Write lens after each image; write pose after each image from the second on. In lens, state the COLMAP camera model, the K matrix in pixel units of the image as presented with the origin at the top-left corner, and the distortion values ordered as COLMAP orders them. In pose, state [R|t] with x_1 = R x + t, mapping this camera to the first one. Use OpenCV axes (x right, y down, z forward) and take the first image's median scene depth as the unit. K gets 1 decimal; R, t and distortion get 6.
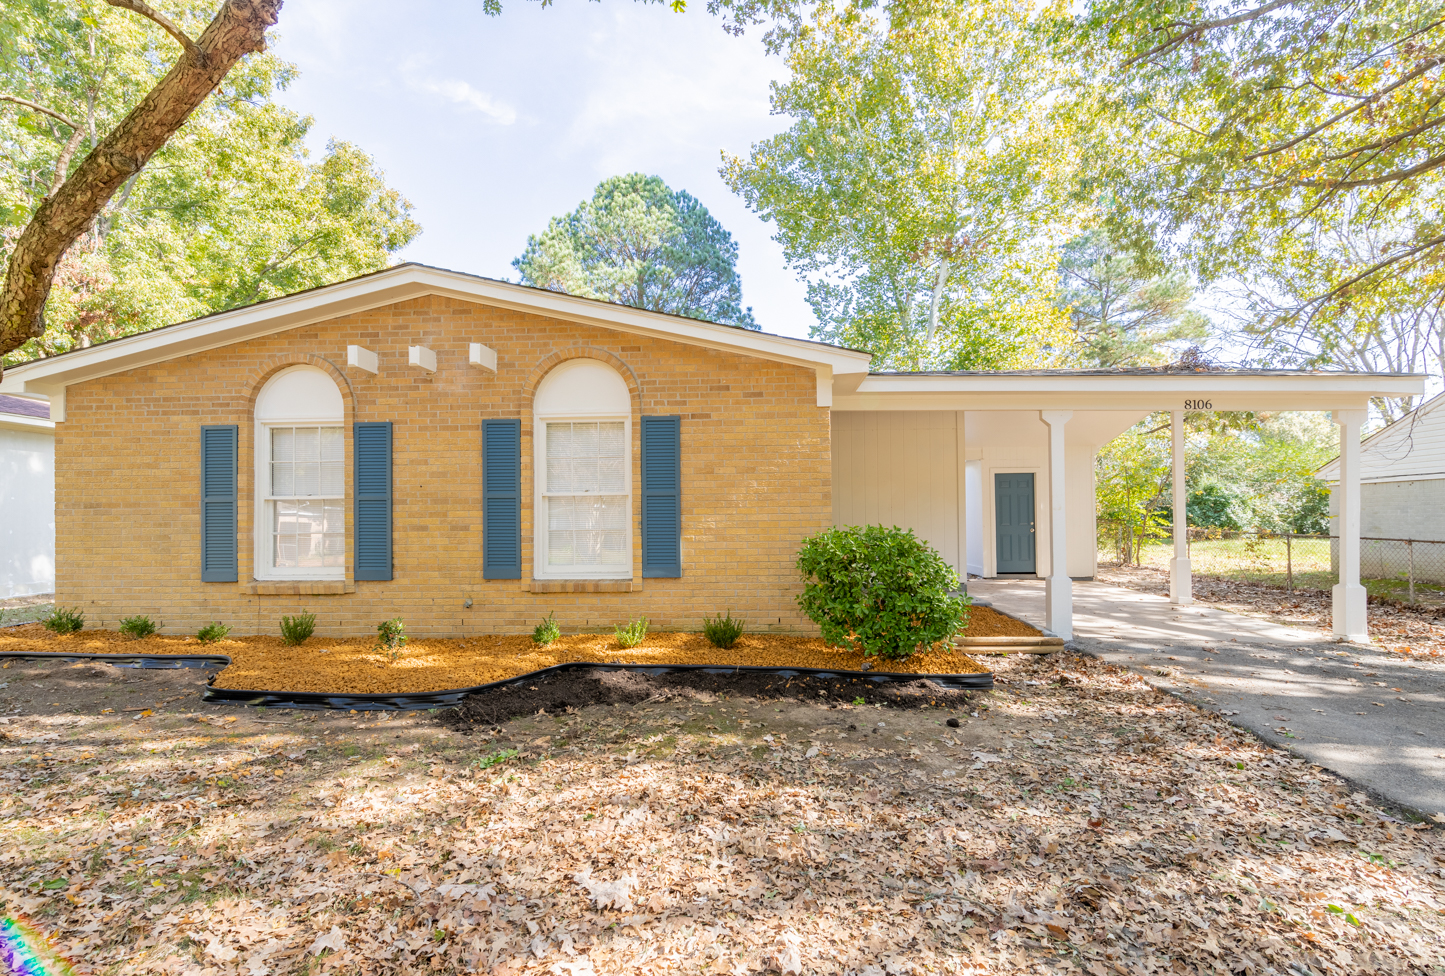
lens RADIAL K [[697.7, 0, 722.5], [0, 697.7, 488.0], [0, 0, 1]] dist [-0.002309, -0.000235]
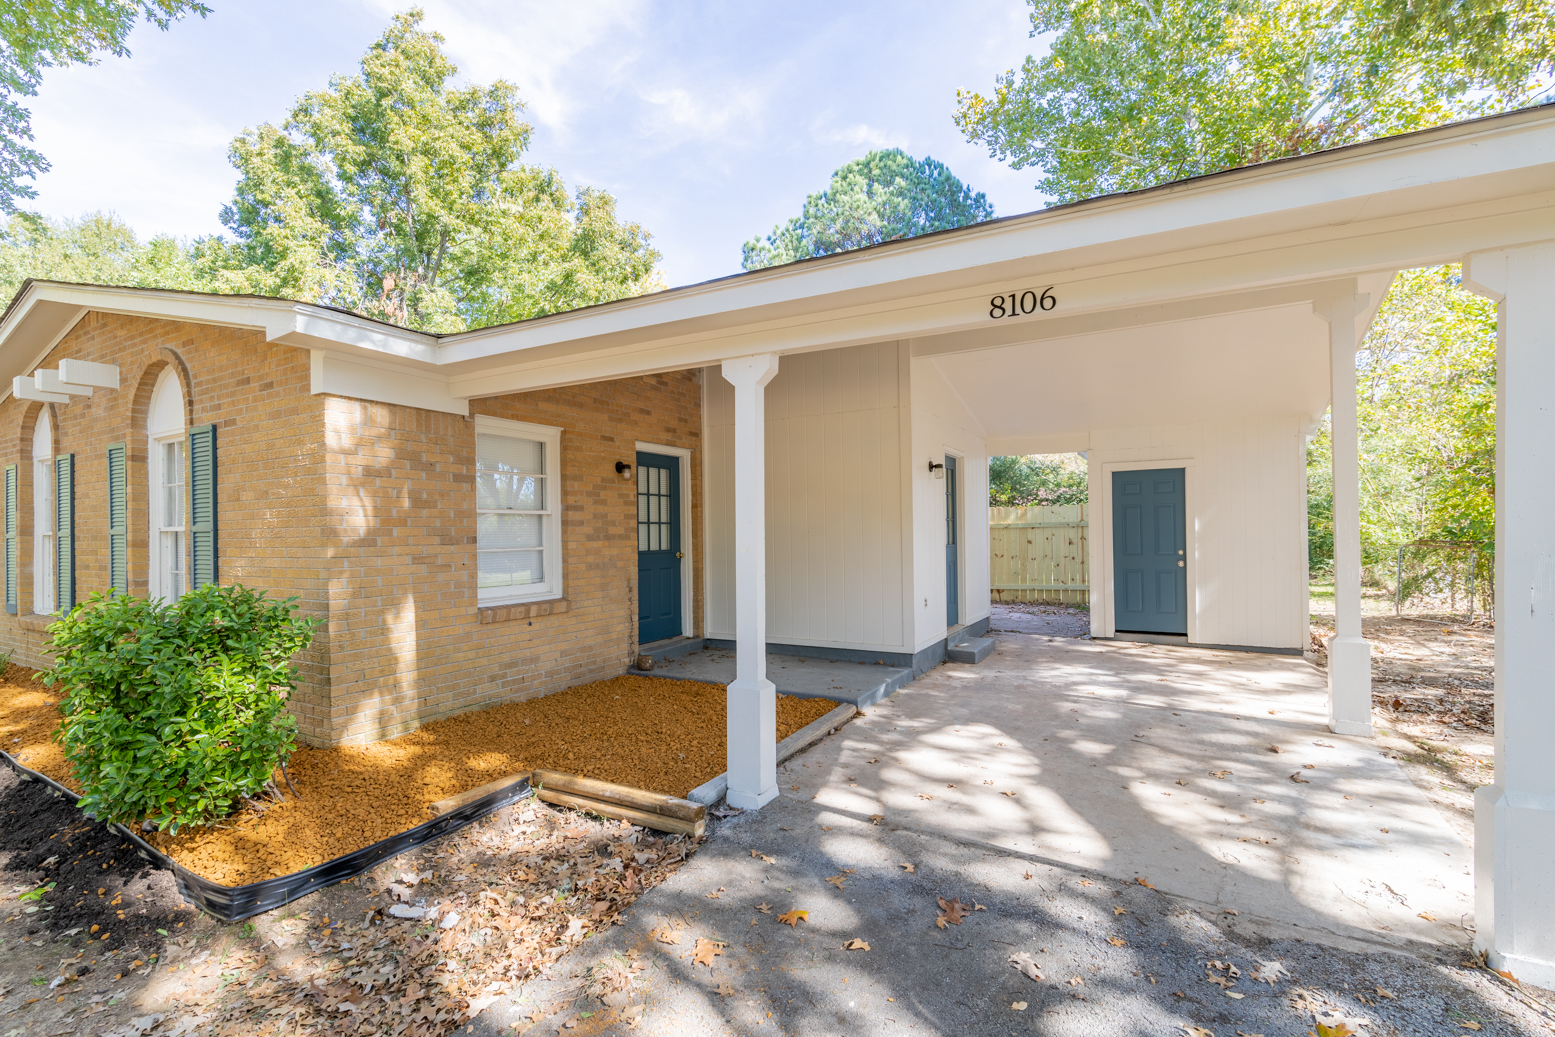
lens RADIAL K [[682.9, 0, 783.0], [0, 682.9, 527.1], [0, 0, 1]] dist [0.000727, -0.000443]
pose [[0.888756, -0.004030, -0.458363, 0.203936], [0.025252, 0.998873, 0.040182, -0.002081], [0.457685, -0.047287, 0.887856, 0.157043]]
